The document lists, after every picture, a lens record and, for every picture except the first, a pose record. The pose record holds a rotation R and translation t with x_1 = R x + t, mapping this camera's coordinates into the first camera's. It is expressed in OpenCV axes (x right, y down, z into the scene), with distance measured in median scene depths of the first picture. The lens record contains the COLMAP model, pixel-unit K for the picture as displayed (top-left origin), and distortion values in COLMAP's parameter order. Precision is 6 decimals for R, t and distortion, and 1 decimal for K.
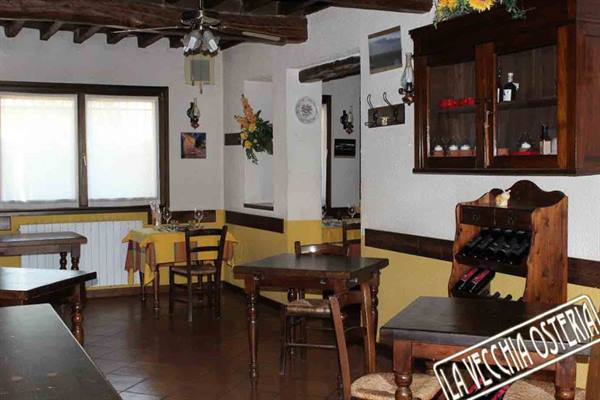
lens RADIAL K [[781.1, 0, 300.0], [0, 781.1, 200.0], [0, 0, 1]] dist [-0.091713, 0.033359]
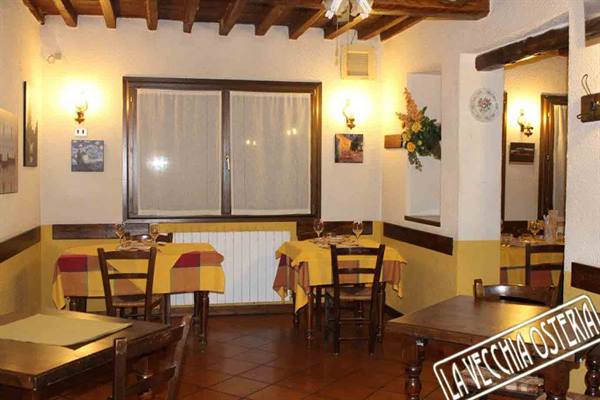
lens RADIAL K [[781.1, 0, 300.0], [0, 781.1, 200.0], [0, 0, 1]] dist [-0.091713, 0.033359]
pose [[0.978764, 0.019758, -0.204038, -0.010542], [-0.021100, 0.999768, -0.004404, -0.007225], [0.203903, 0.008616, 0.978953, 0.144445]]
